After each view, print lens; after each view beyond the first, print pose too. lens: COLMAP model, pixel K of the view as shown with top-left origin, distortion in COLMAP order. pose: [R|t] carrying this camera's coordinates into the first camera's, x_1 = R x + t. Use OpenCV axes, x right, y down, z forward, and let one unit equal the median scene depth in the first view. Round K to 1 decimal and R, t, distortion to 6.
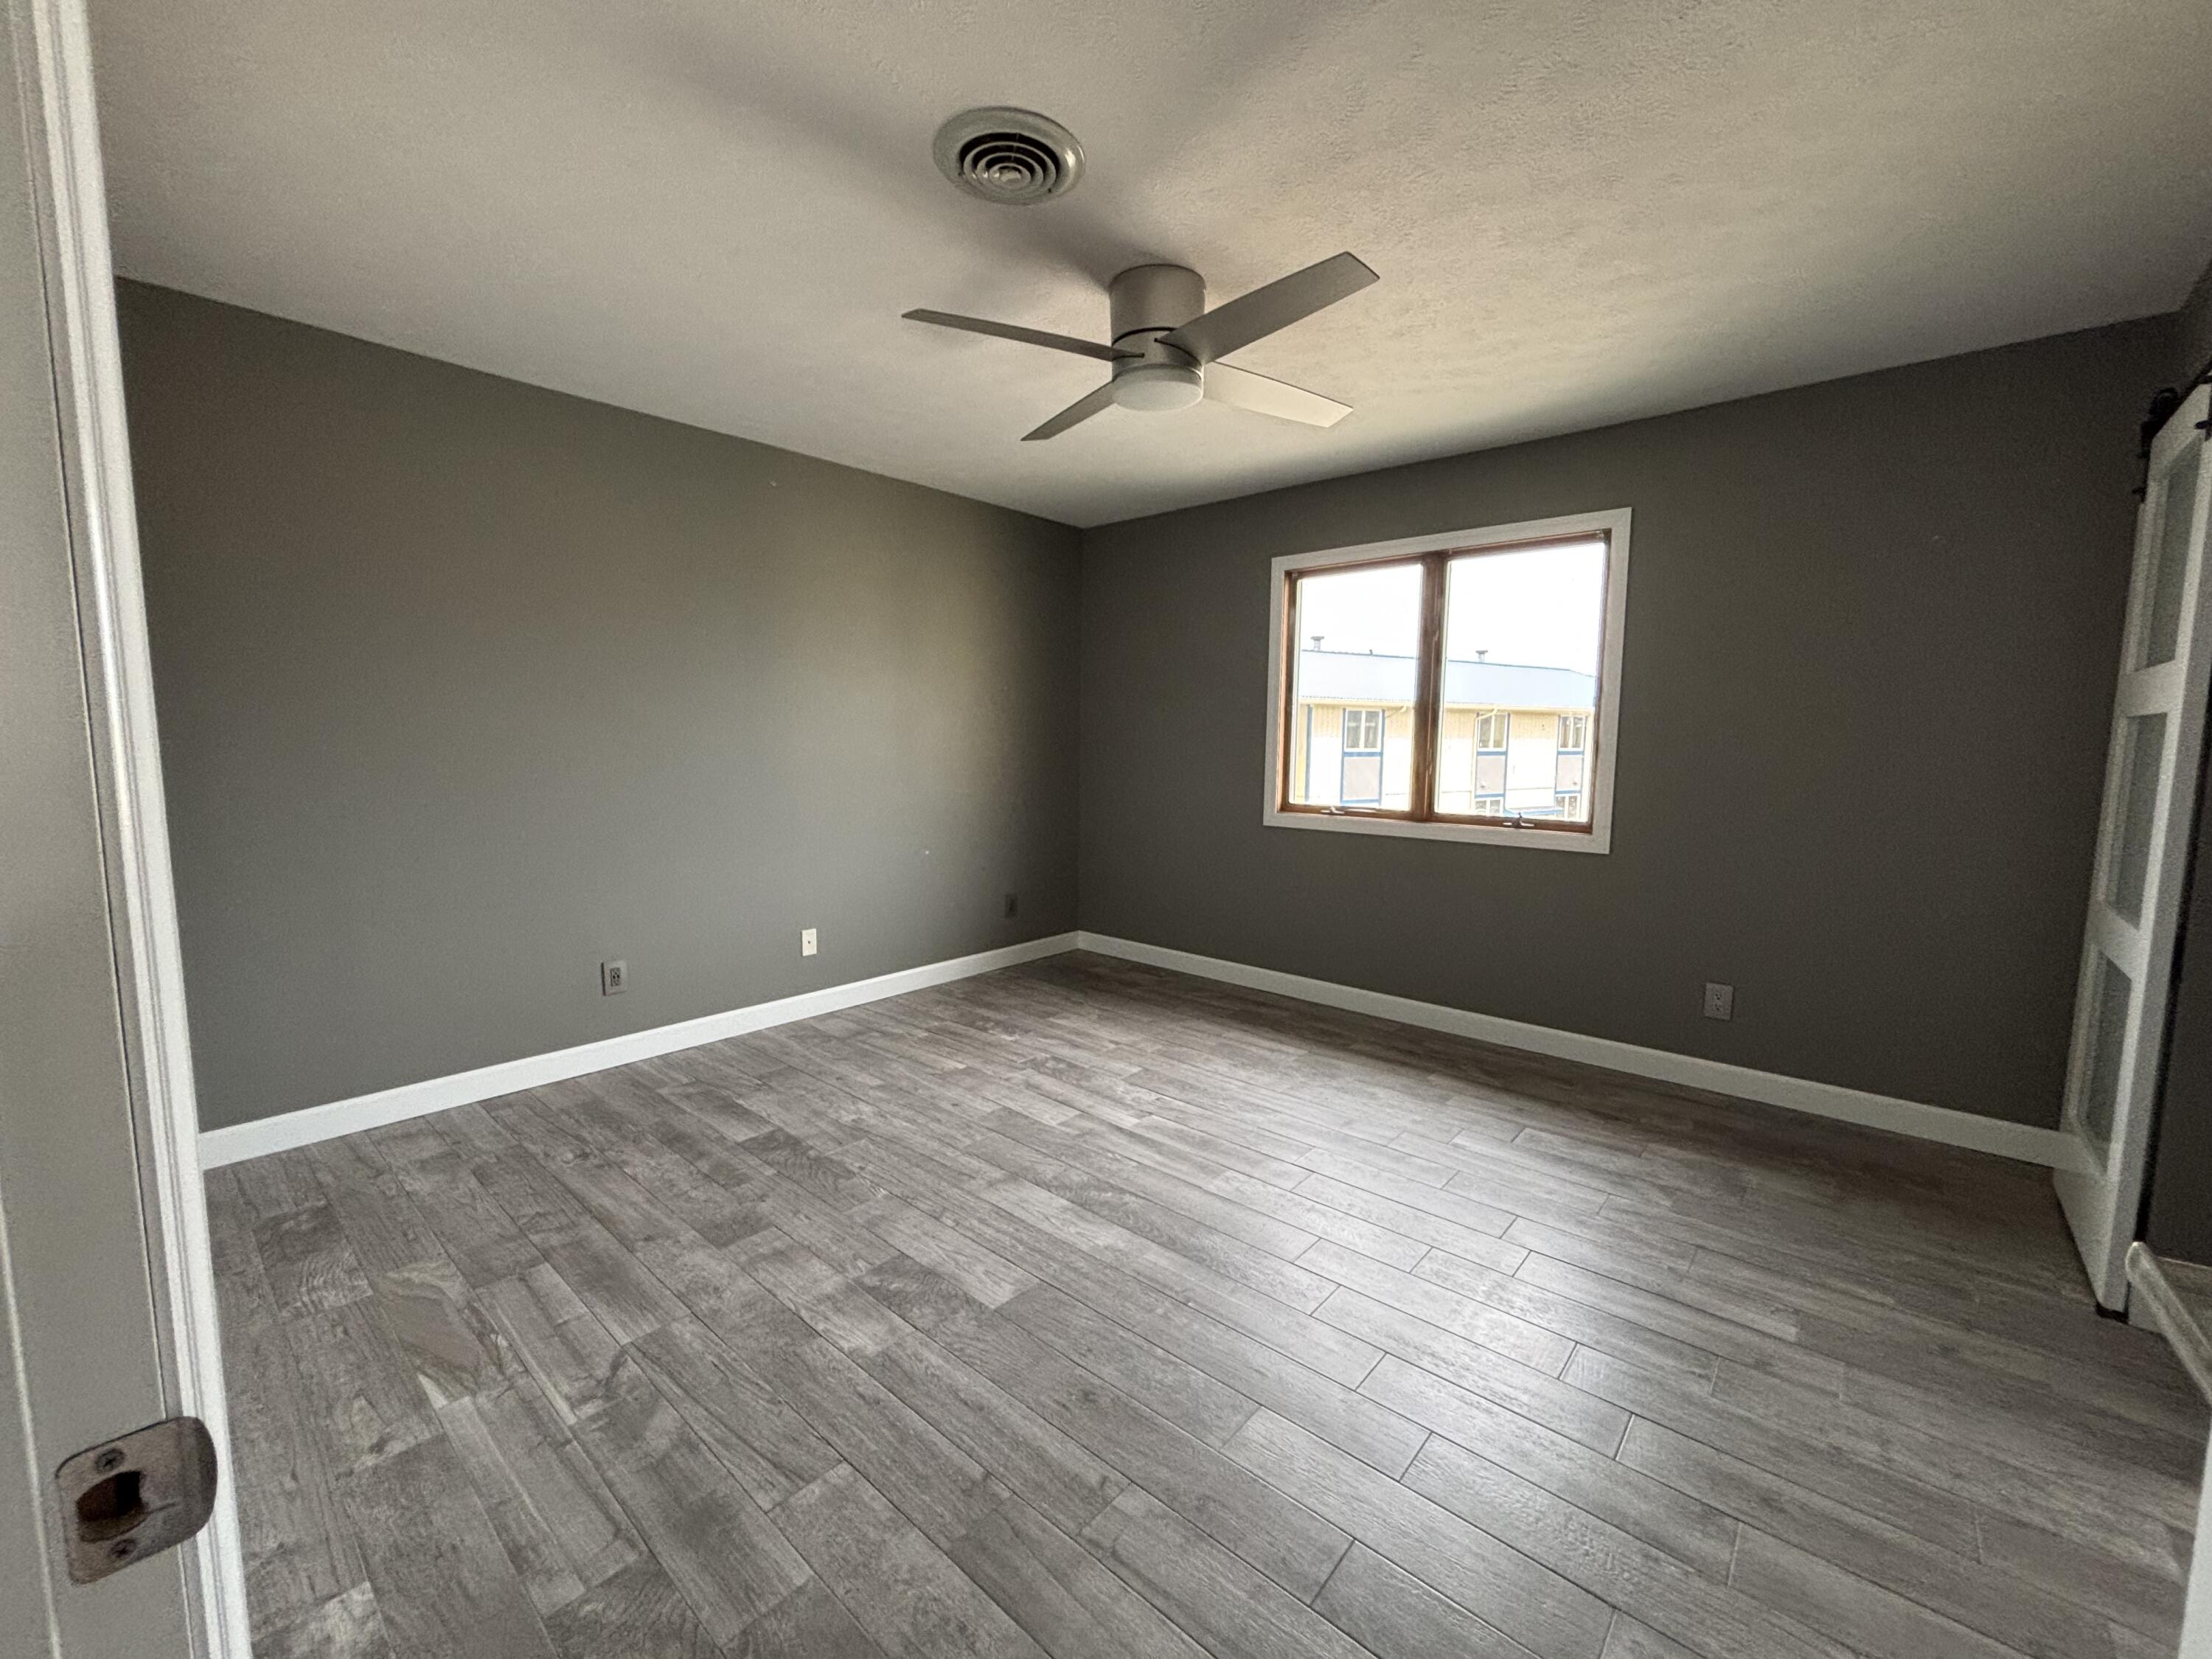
lens RADIAL K [[894.1, 0, 1095.3], [0, 894.1, 841.3], [0, 0, 1]] dist [-0.001565, -0.000298]
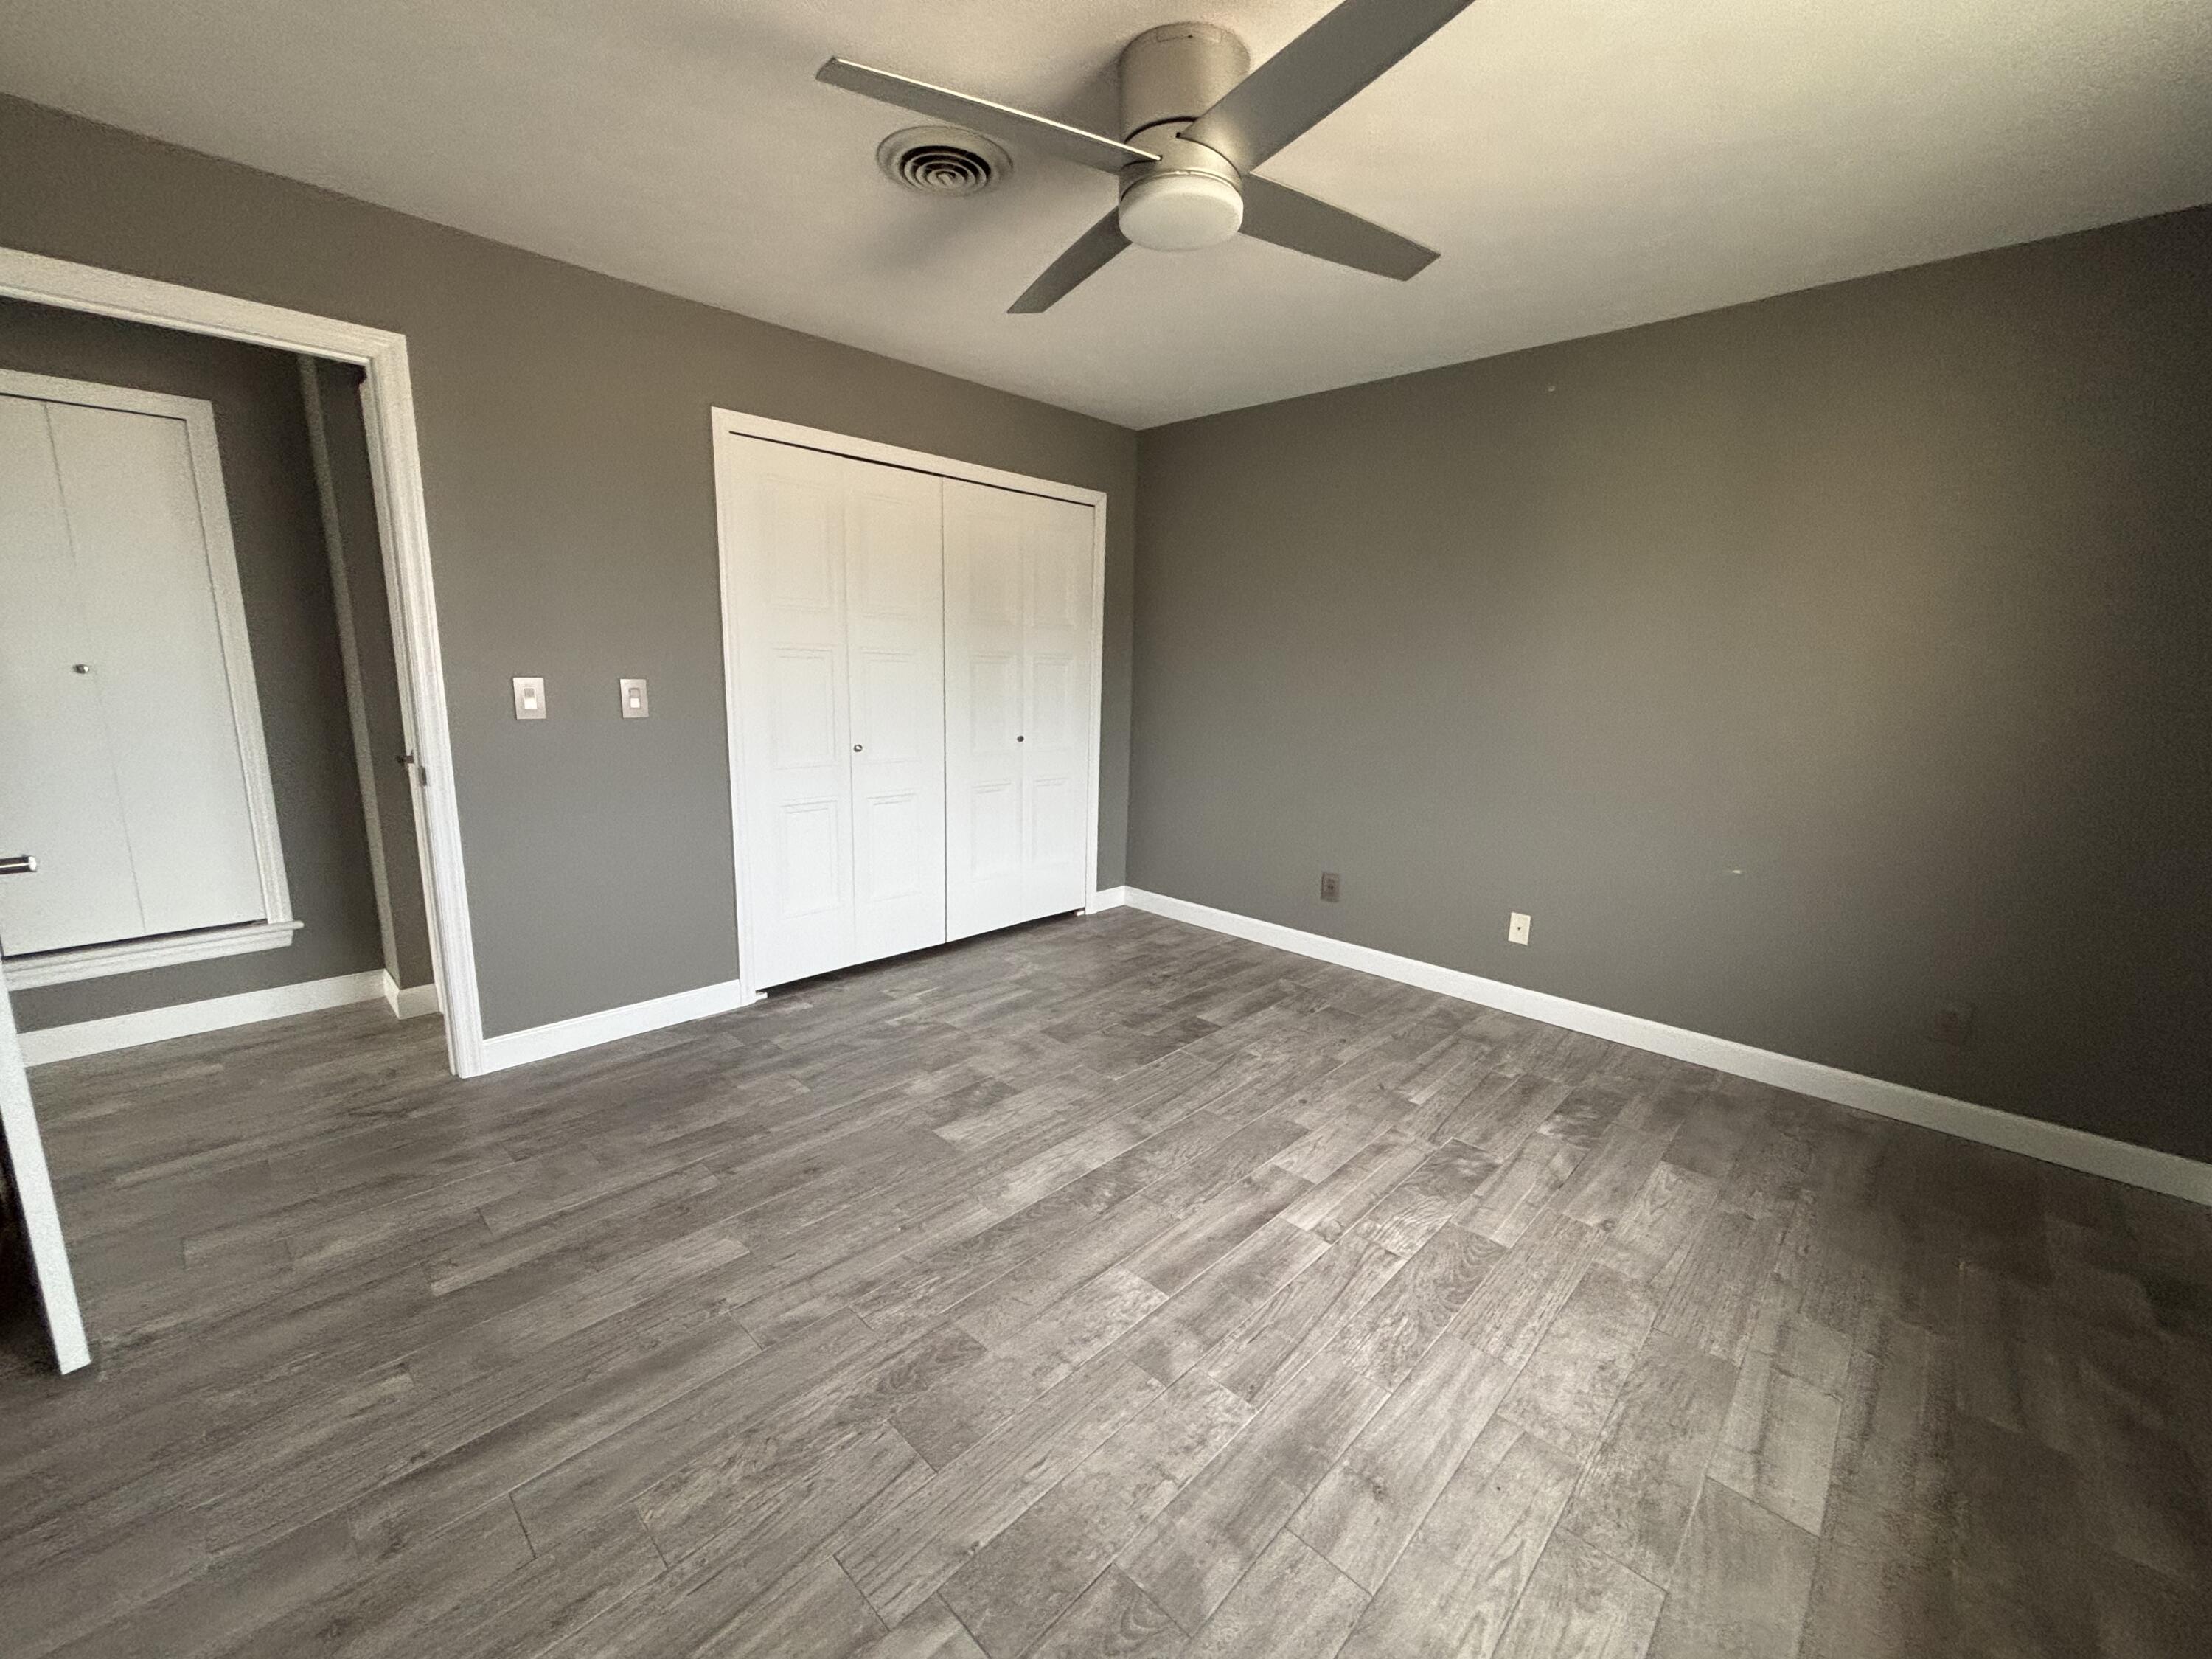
lens RADIAL K [[894.1, 0, 1087.0], [0, 894.1, 831.7], [0, 0, 1]] dist [-0.001565, -0.000298]
pose [[-0.042242, 0.183569, -0.982099, 0.702838], [-0.145717, 0.971333, 0.187824, -0.103330], [0.988424, 0.151043, -0.014282, 0.796628]]
